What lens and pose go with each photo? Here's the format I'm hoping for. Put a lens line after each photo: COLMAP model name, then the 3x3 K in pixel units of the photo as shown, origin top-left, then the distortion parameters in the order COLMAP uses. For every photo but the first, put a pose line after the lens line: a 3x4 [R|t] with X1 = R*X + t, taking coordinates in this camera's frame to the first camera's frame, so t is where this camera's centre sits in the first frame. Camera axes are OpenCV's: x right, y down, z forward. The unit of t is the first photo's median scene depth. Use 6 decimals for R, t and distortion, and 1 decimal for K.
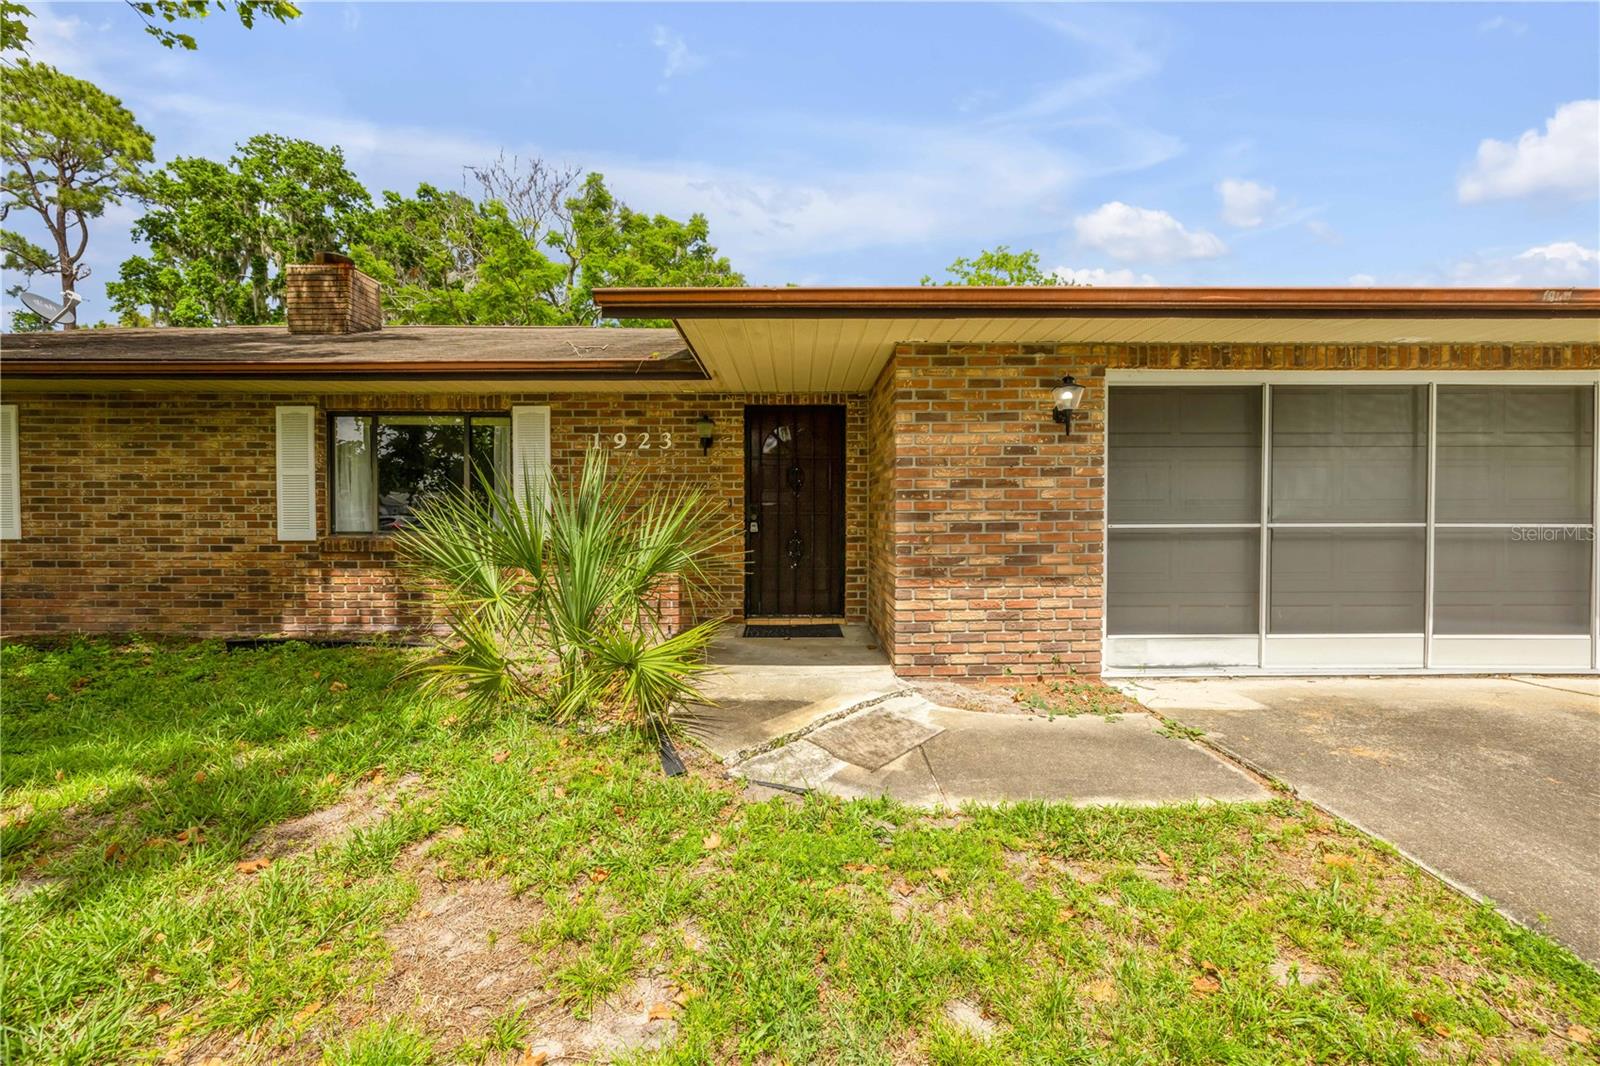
lens RADIAL K [[676.0, 0, 792.0], [0, 676.0, 508.3], [0, 0, 1]] dist [-0.000366, -0.000141]
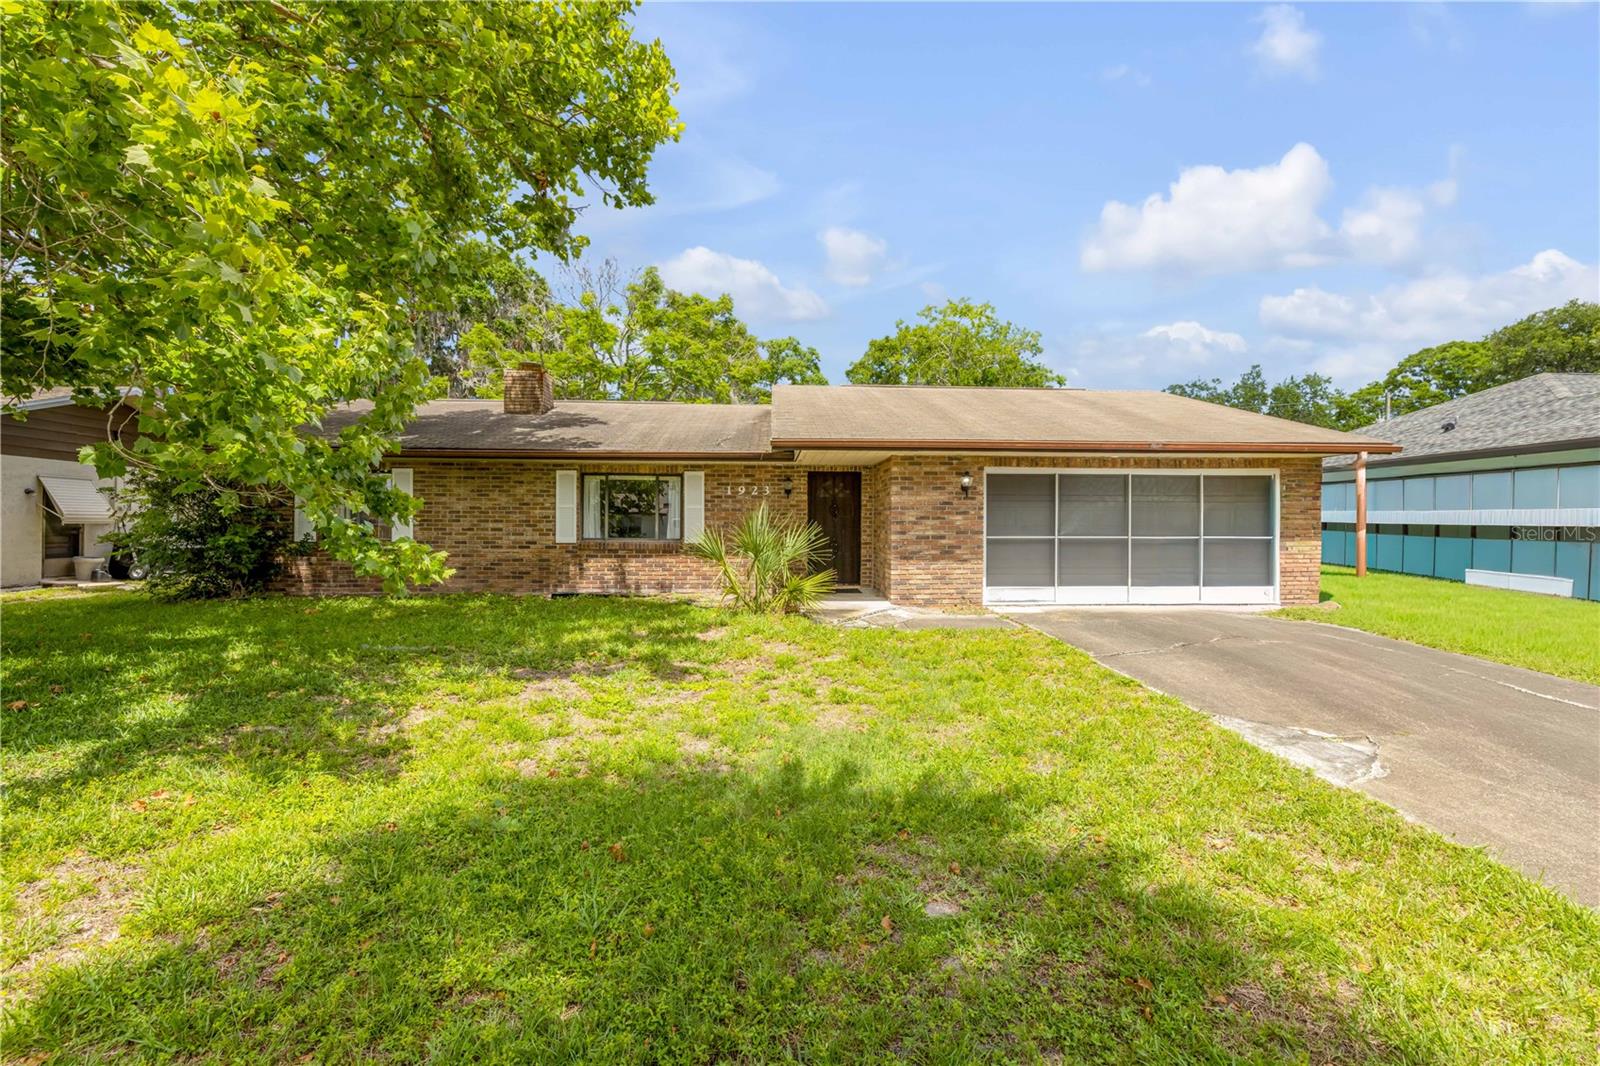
lens RADIAL K [[676.0, 0, 792.0], [0, 676.0, 508.3], [0, 0, 1]] dist [-0.000366, -0.000141]
pose [[0.999152, 0.006432, 0.040657, -0.191131], [-0.005824, 0.999870, -0.015042, -0.022824], [-0.040748, 0.014793, 0.999060, -0.875633]]
